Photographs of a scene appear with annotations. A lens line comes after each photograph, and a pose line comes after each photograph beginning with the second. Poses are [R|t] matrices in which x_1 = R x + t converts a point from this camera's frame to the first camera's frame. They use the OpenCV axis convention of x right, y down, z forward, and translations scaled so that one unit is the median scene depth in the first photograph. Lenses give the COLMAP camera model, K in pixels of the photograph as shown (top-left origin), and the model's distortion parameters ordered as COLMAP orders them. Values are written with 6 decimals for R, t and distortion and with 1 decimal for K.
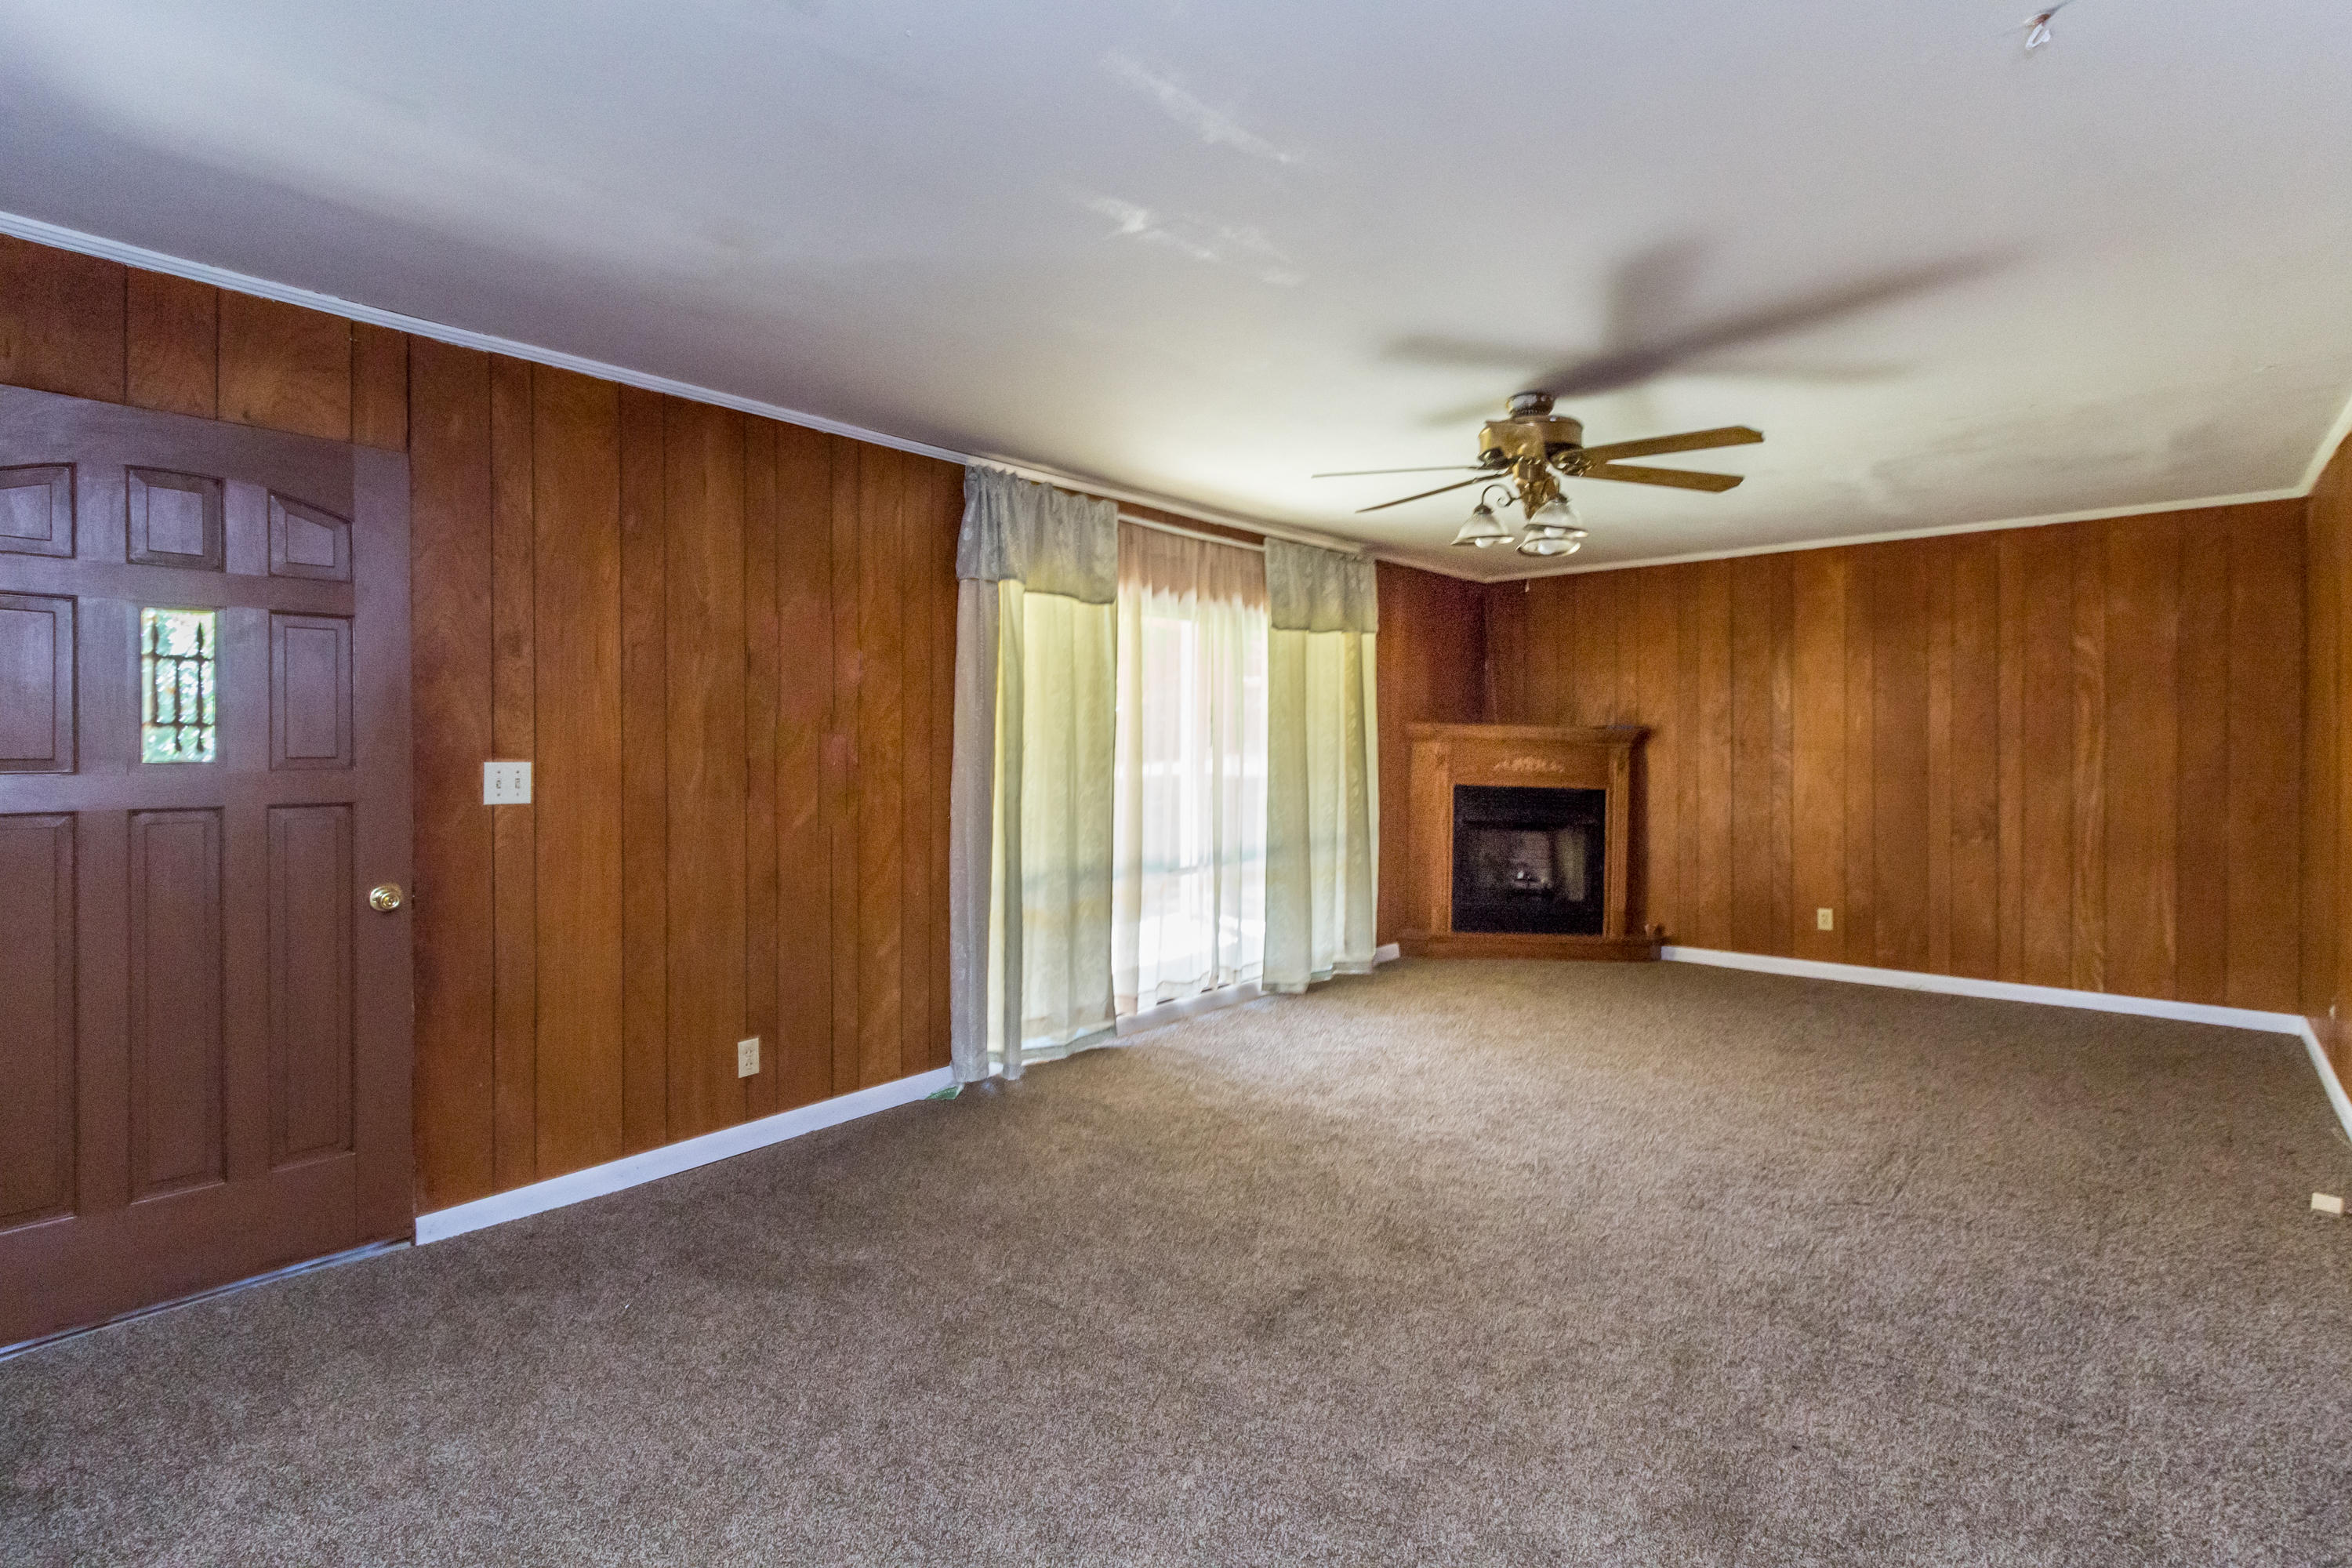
lens RADIAL K [[1137.9, 0, 1138.6], [0, 1137.9, 761.1], [0, 0, 1]] dist [-0.001392, -0.000088]
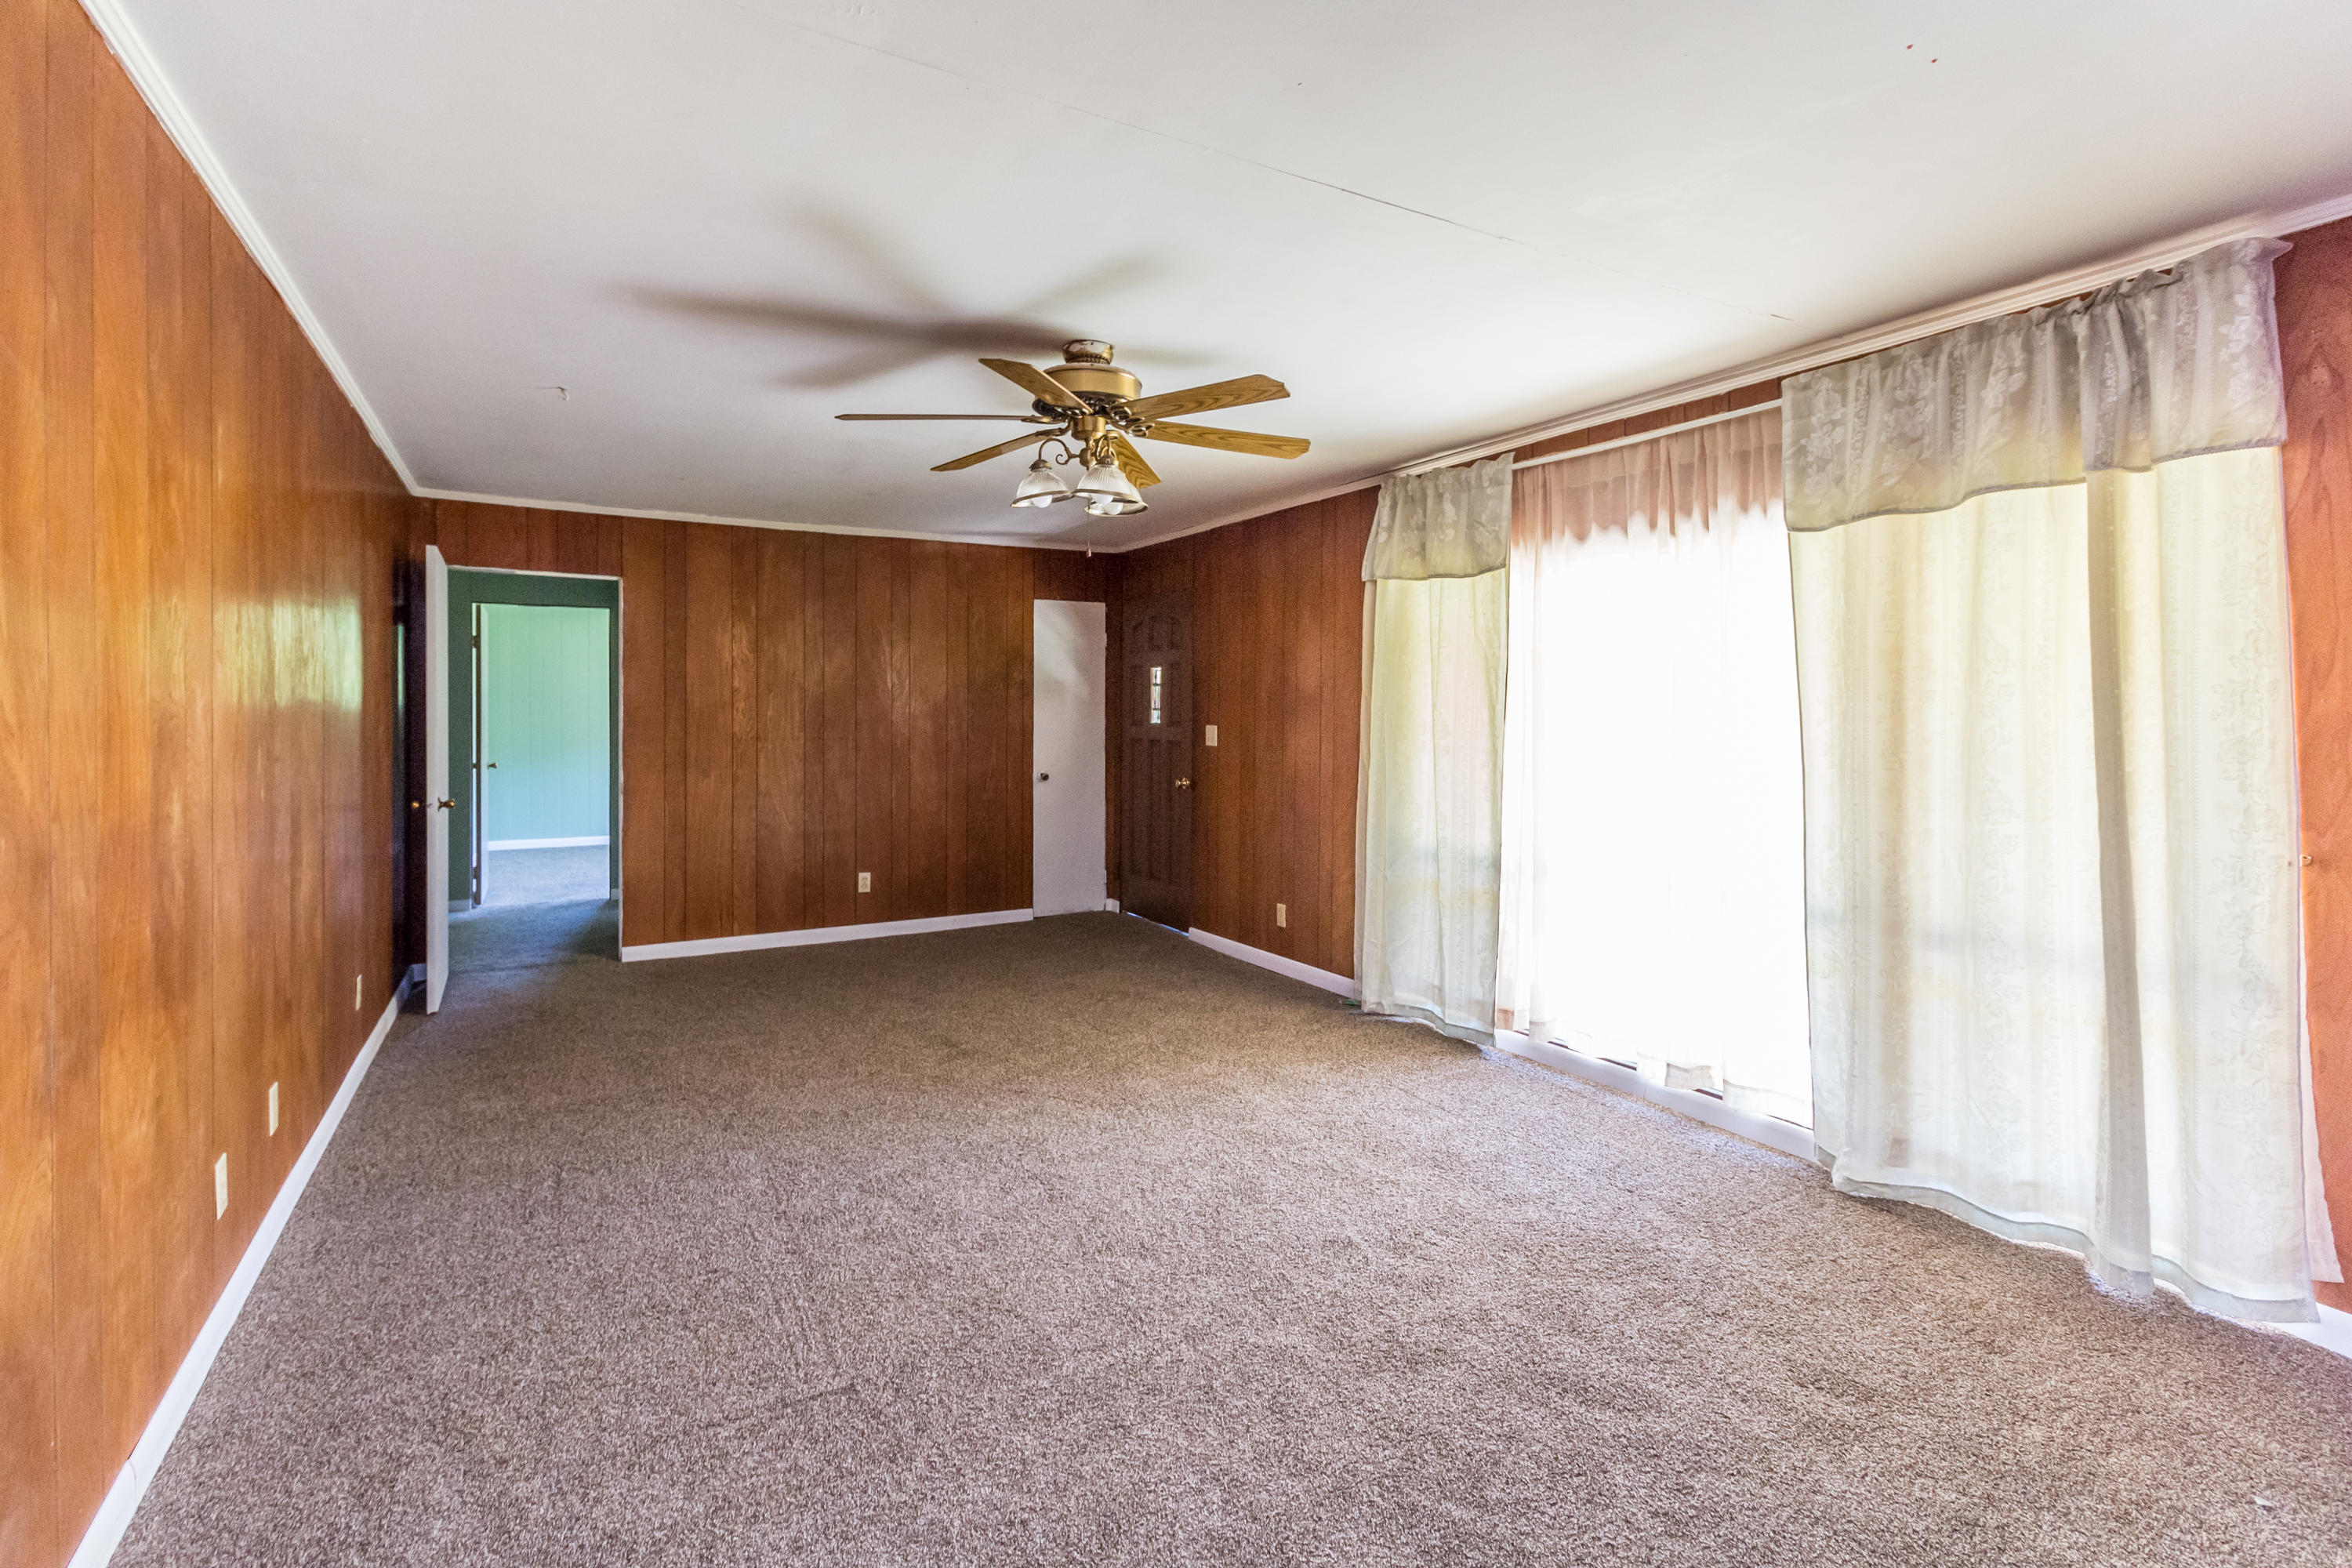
lens RADIAL K [[1112.3, 0, 1155.4], [0, 1112.3, 737.3], [0, 0, 1]] dist [-0.002904, -0.000592]
pose [[-0.336378, 0.030417, -0.941236, 0.788831], [-0.013378, 0.999223, 0.037072, -0.029621], [0.941632, 0.025062, -0.335709, 0.903667]]
